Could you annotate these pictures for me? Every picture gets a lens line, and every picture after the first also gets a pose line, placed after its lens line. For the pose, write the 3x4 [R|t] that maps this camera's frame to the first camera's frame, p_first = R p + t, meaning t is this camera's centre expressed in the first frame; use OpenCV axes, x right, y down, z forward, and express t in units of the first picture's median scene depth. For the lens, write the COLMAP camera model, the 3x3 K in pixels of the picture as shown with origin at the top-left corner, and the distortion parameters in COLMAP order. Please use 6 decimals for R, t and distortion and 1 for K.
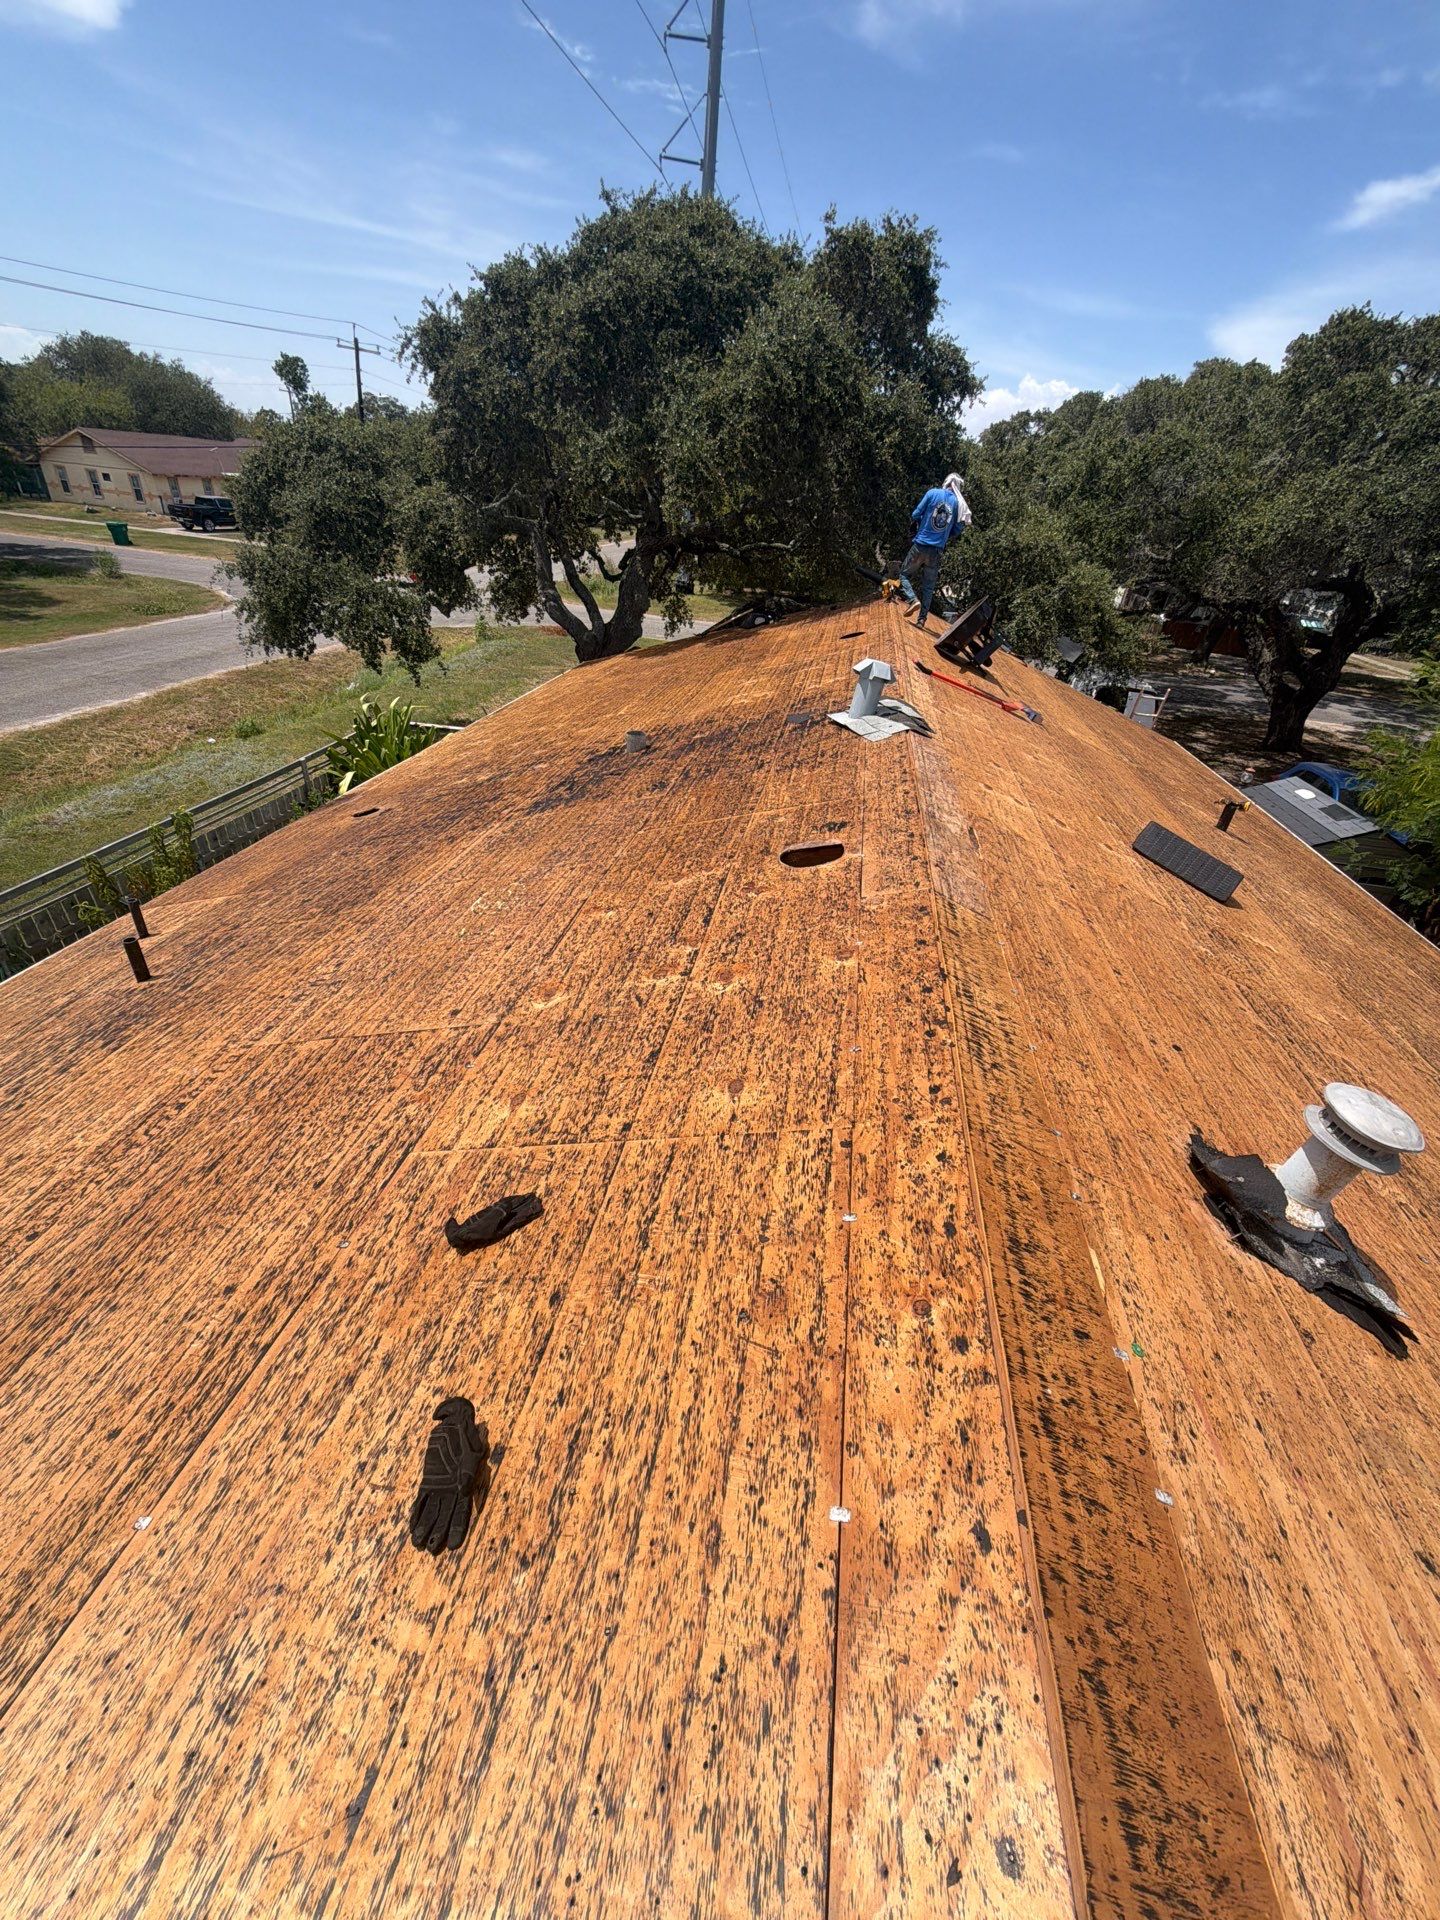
lens RADIAL K [[766.2, 0, 718.0], [0, 766.2, 959.9], [0, 0, 1]] dist [0.002946, -0.000496]
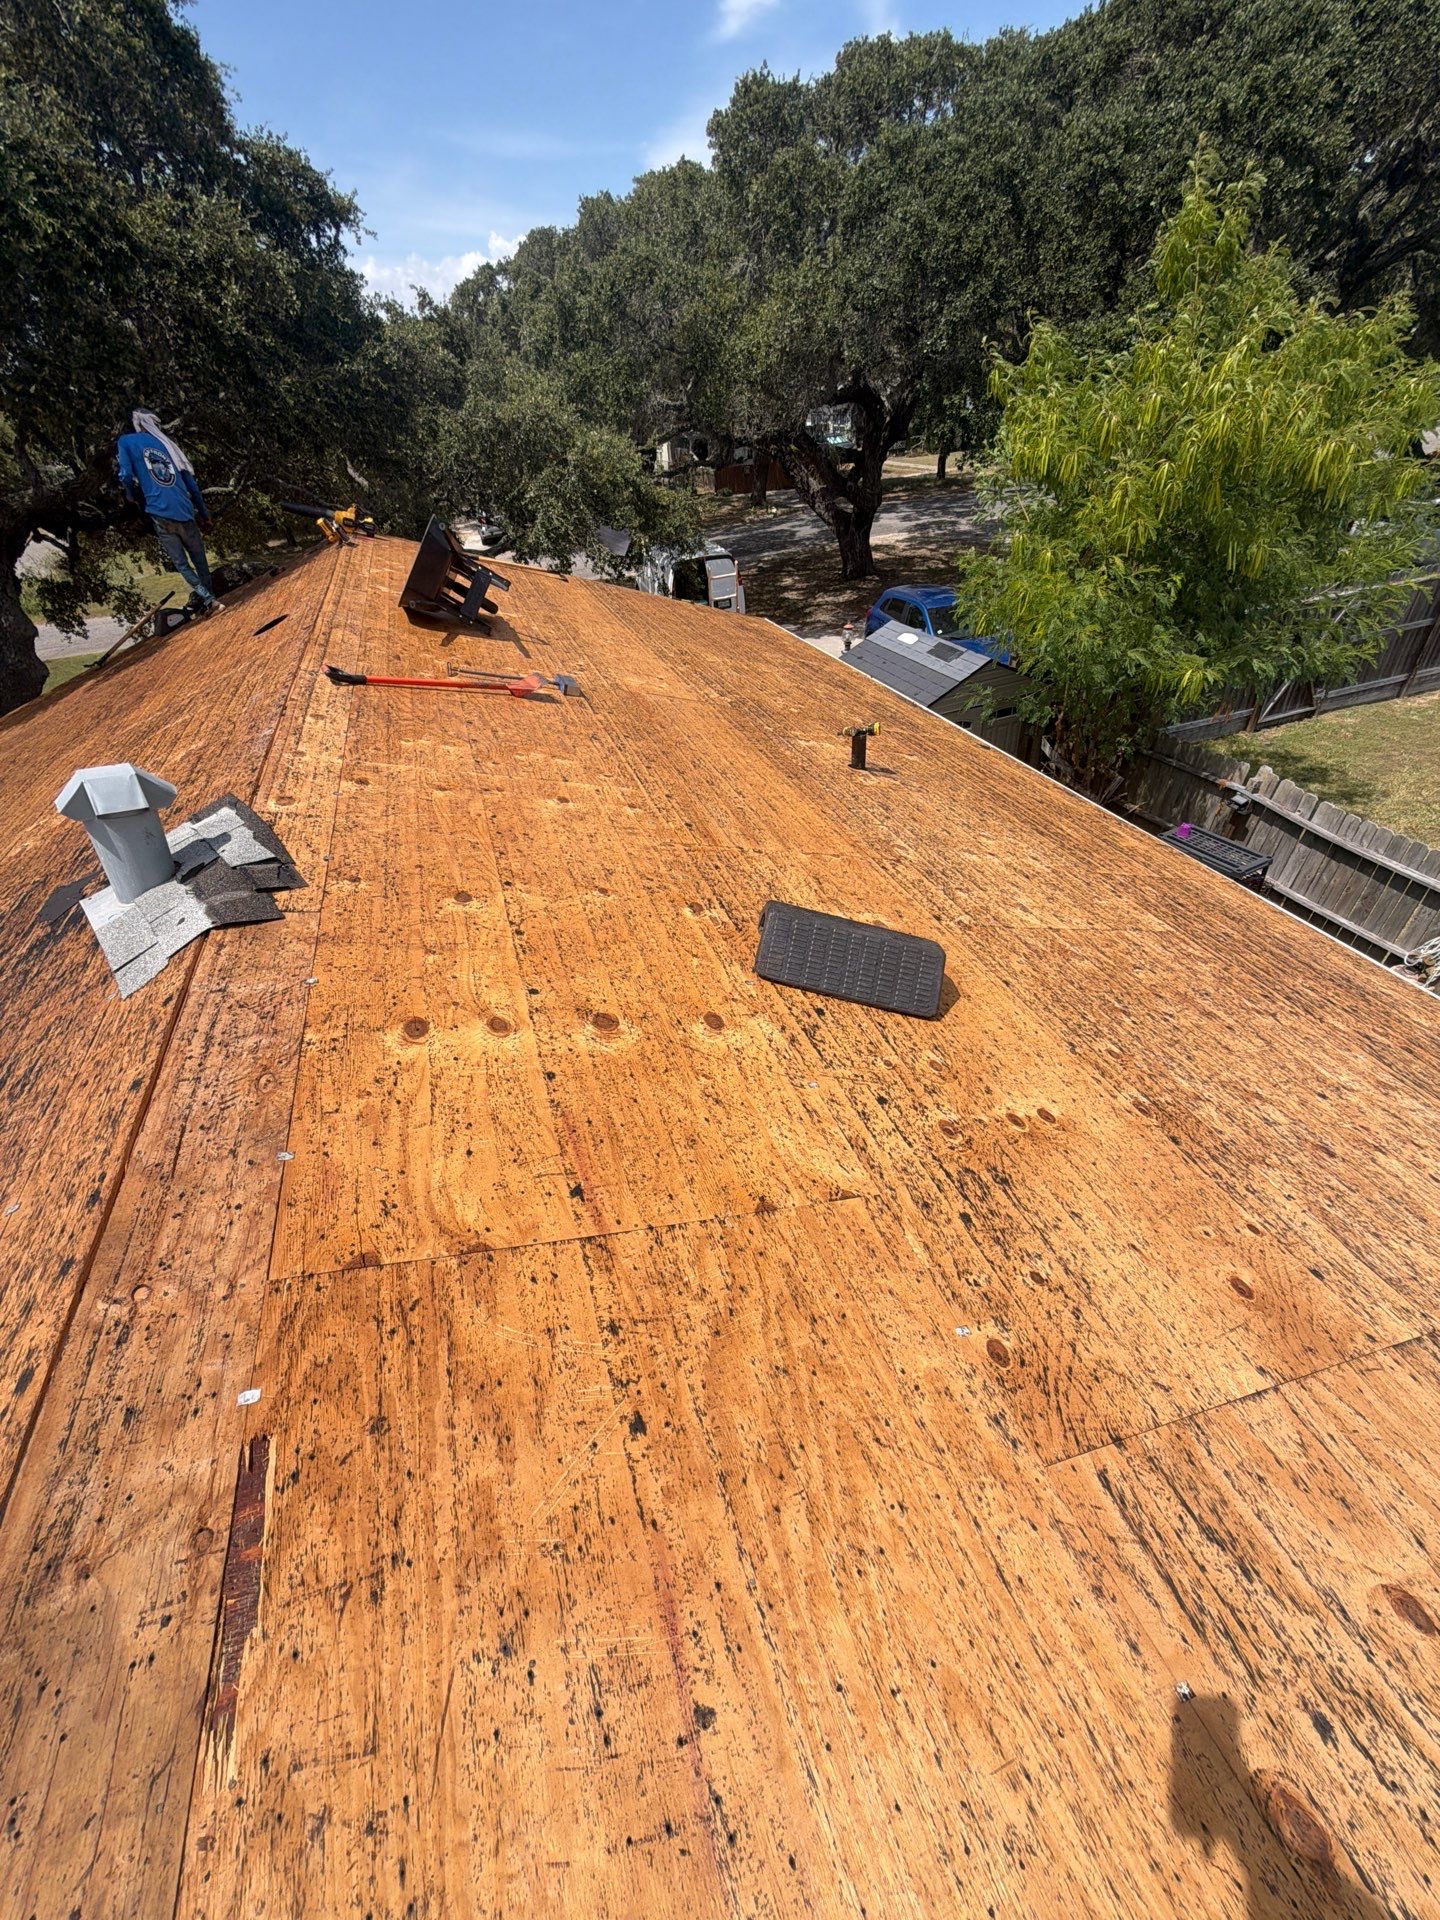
lens RADIAL K [[766.2, 0, 720.9], [0, 766.2, 962.1], [0, 0, 1]] dist [0.002946, -0.000496]
pose [[0.860600, -0.416278, 0.293394, 0.157027], [0.383740, 0.908794, 0.163822, -0.106489], [-0.334830, -0.028398, 0.941851, 0.219555]]
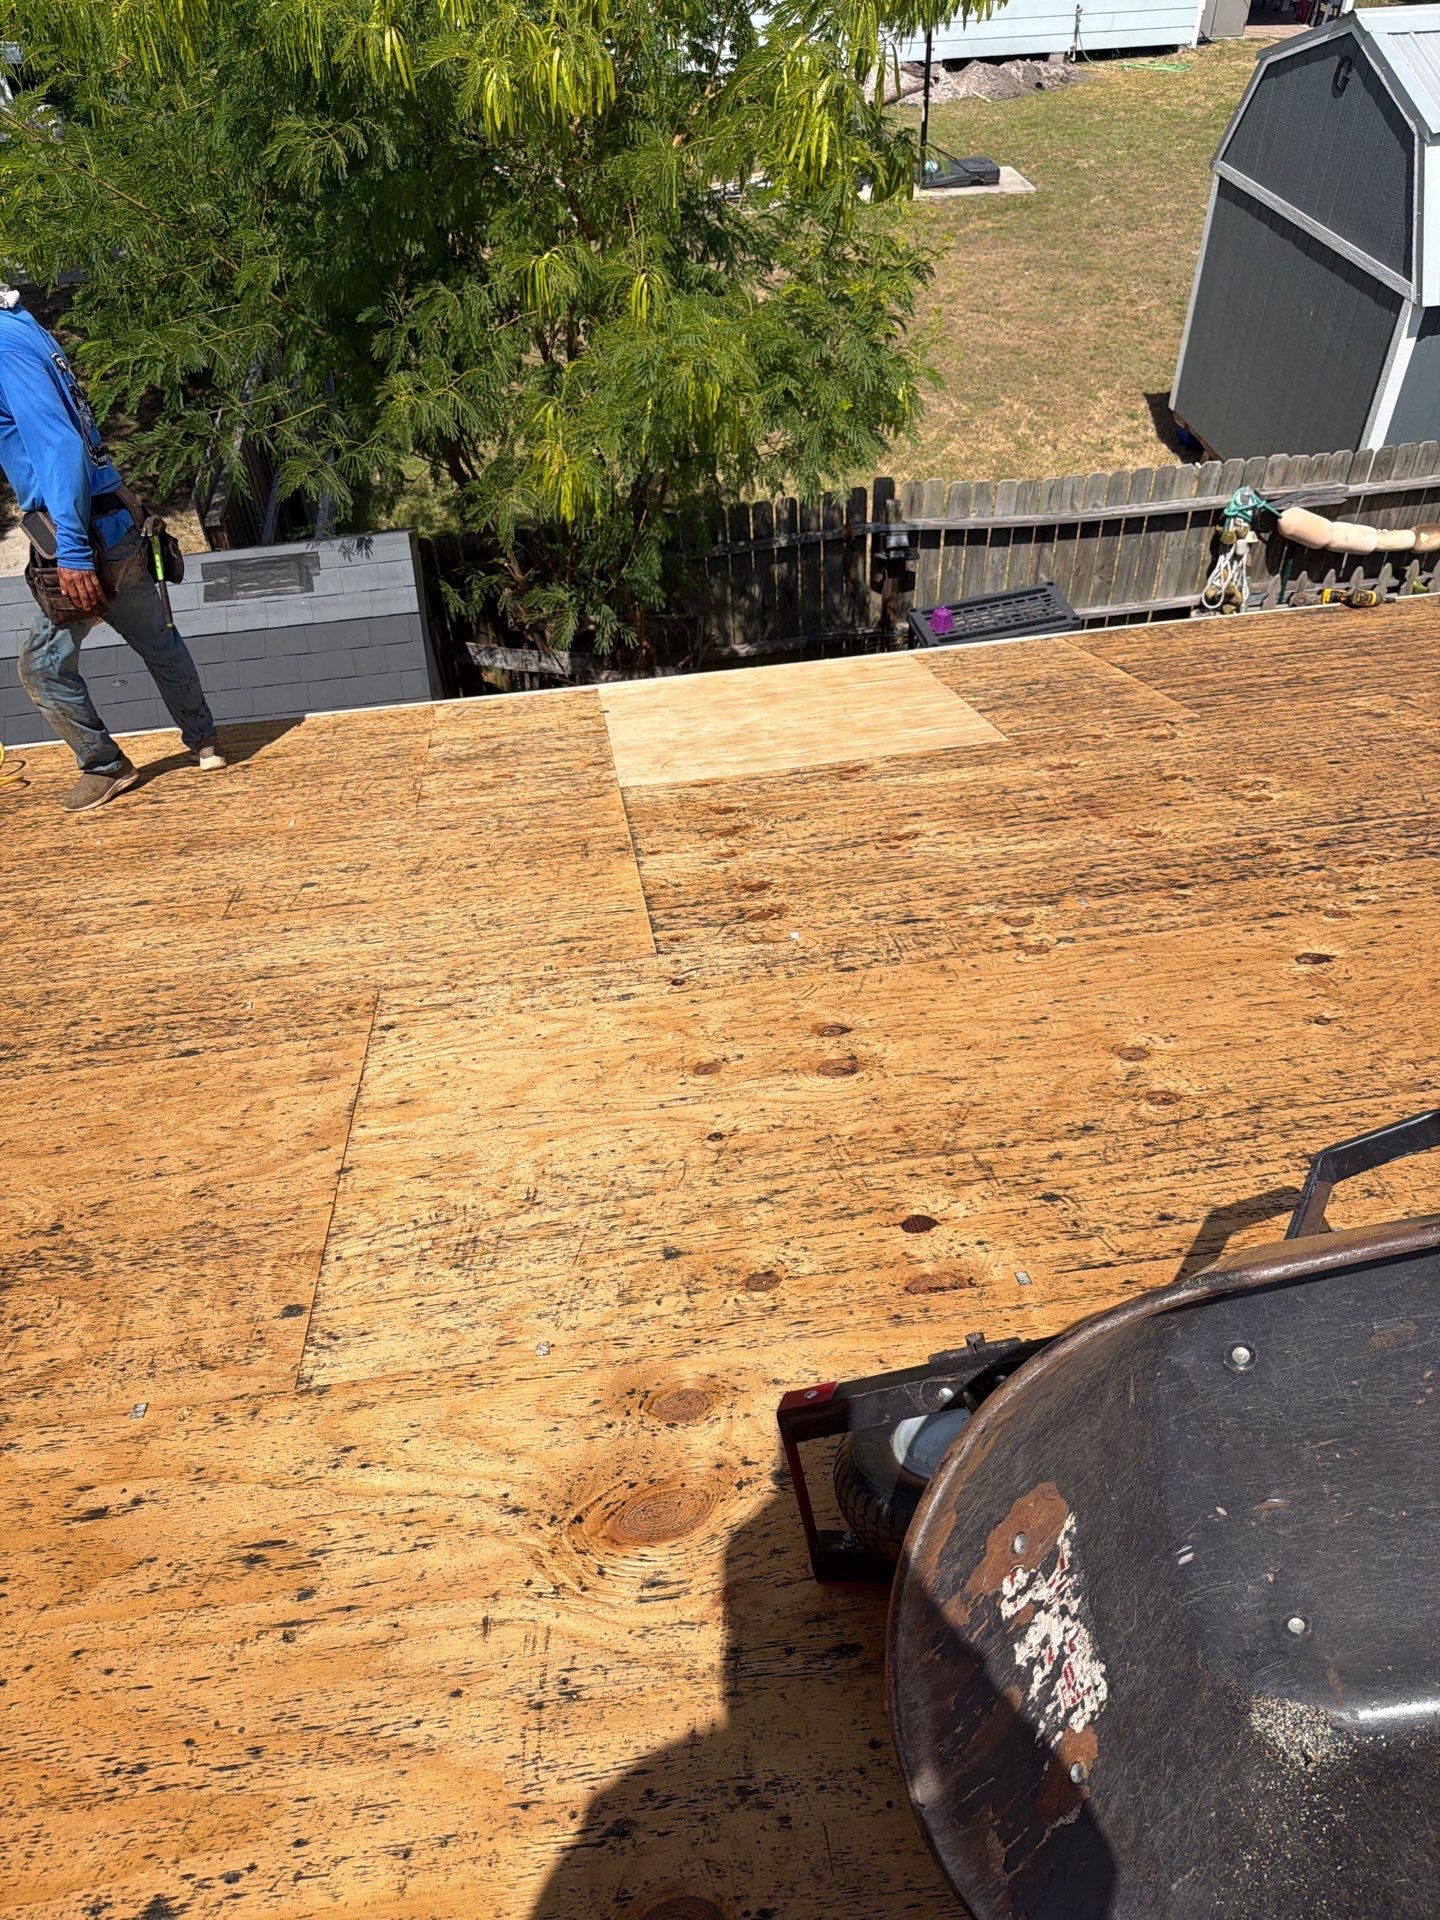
lens RADIAL K [[1353.2, 0, 711.4], [0, 1353.2, 953.7], [0, 0, 1]] dist [0.036116, -0.046288]
pose [[-0.321260, -0.703515, 0.633923, 0.262484], [0.501156, 0.441684, 0.744149, -0.396461], [-0.803514, 0.556759, 0.210675, 0.736865]]
